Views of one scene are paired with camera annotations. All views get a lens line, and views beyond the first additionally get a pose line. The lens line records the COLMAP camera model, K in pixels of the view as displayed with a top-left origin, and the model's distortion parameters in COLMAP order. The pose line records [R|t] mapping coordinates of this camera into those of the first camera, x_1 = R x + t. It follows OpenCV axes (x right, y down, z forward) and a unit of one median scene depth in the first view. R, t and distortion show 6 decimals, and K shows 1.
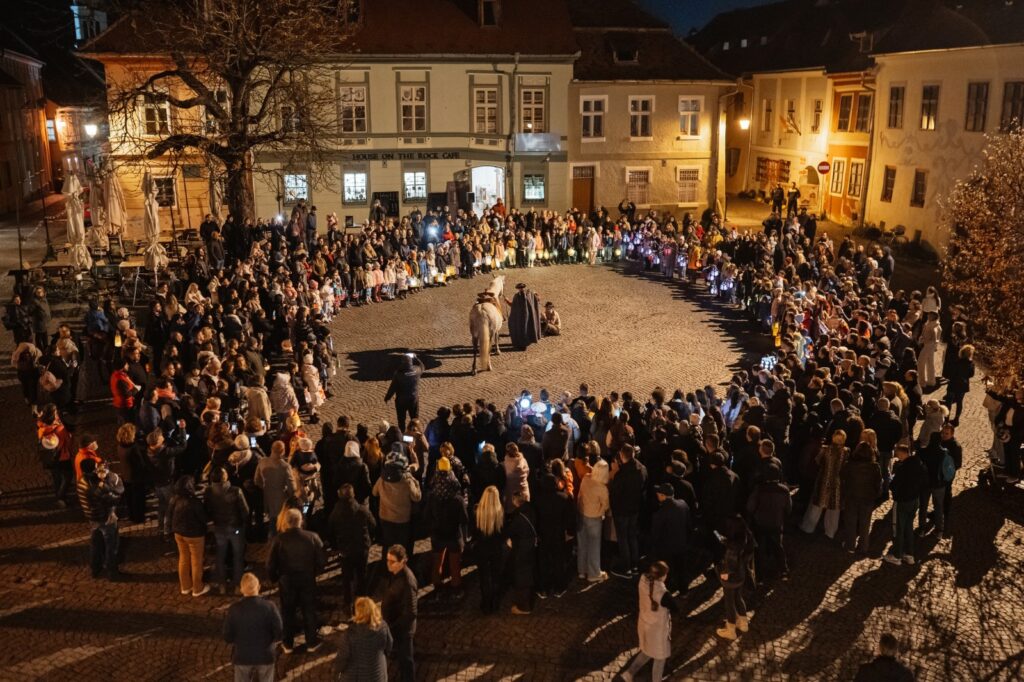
lens RADIAL K [[989.3, 0, 517.3], [0, 989.3, 338.3], [0, 0, 1]] dist [-0.063869, 0.088899]
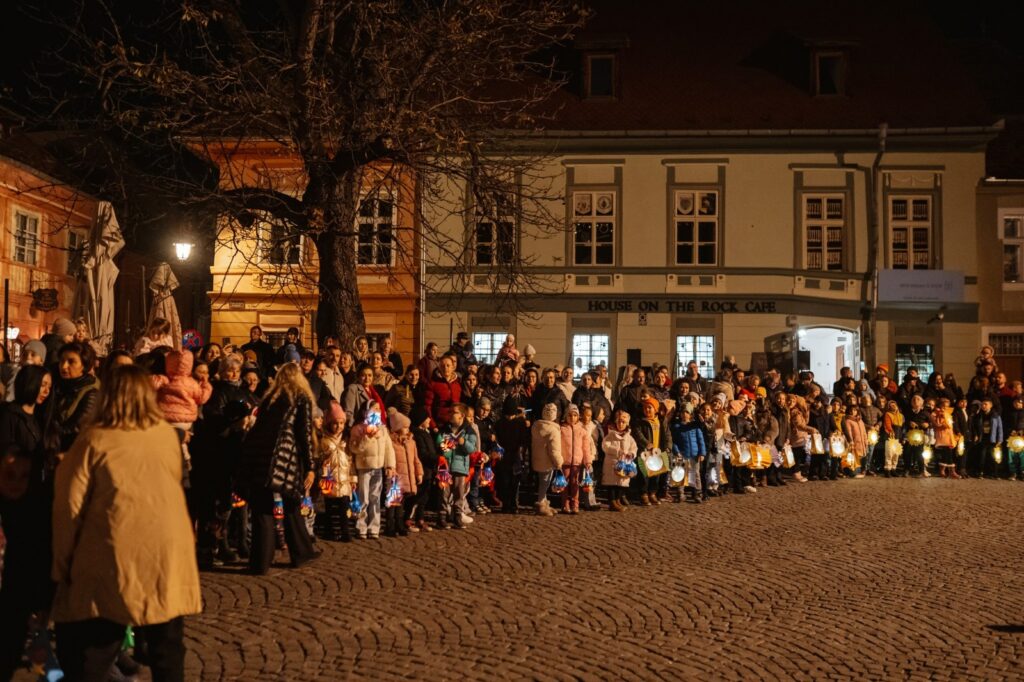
lens RADIAL K [[1001.5, 0, 512.0], [0, 1001.5, 341.0], [0, 0, 1]] dist [-0.065814, 0.092927]
pose [[0.954337, -0.001285, -0.298731, -0.032335], [-0.087243, 0.955198, -0.282818, 0.008064], [0.285711, 0.295965, 0.911468, 0.444790]]
